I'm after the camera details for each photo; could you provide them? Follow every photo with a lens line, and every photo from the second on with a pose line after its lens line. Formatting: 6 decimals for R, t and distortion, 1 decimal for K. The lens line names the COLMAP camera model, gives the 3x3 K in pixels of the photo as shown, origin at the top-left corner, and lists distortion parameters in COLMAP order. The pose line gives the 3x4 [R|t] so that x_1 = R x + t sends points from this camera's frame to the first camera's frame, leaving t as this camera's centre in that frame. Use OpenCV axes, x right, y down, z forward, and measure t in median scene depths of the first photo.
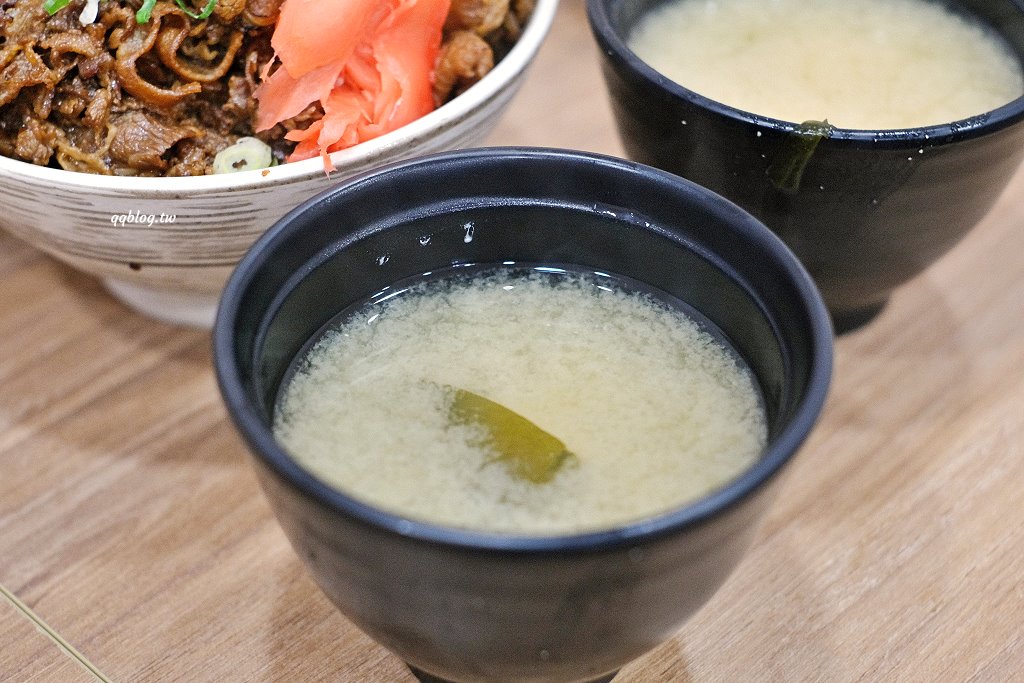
lens RADIAL K [[1721.8, 0, 512.0], [0, 1721.8, 341.5], [0, 0, 1]] dist [-0.147871, 0.015278]
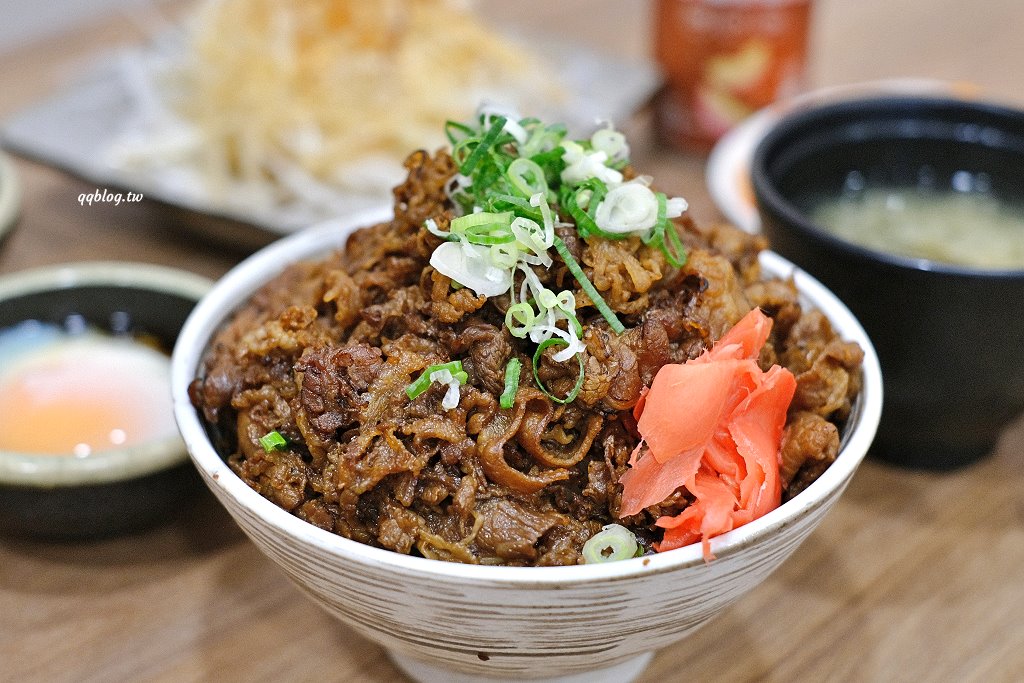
lens RADIAL K [[1721.8, 0, 512.0], [0, 1721.8, 341.5], [0, 0, 1]] dist [-0.147871, 0.015278]
pose [[0.999934, -0.011486, 0.000000, -0.213044], [0.011260, 0.980270, -0.197342, -0.028607], [0.002266, 0.197329, 0.980335, 0.016705]]
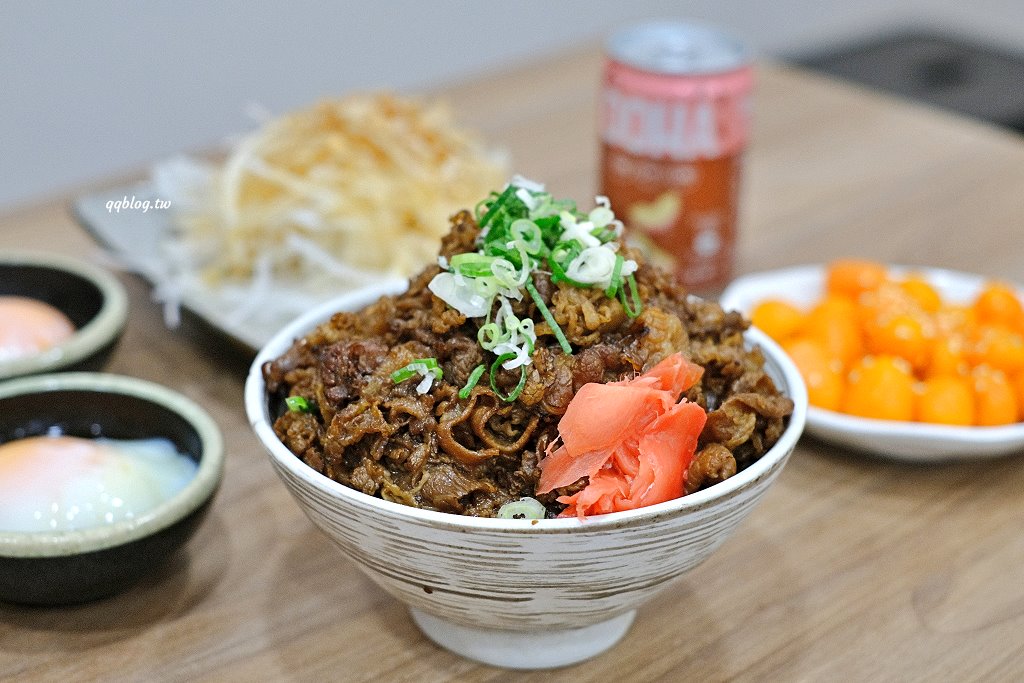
lens RADIAL K [[1721.8, 0, 512.0], [0, 1721.8, 341.5], [0, 0, 1]] dist [-0.147871, 0.015278]
pose [[0.965165, 0.106646, -0.238923, 0.126944], [-0.171335, 0.947751, -0.269095, 0.117519], [0.197742, 0.300656, 0.933008, -0.228125]]
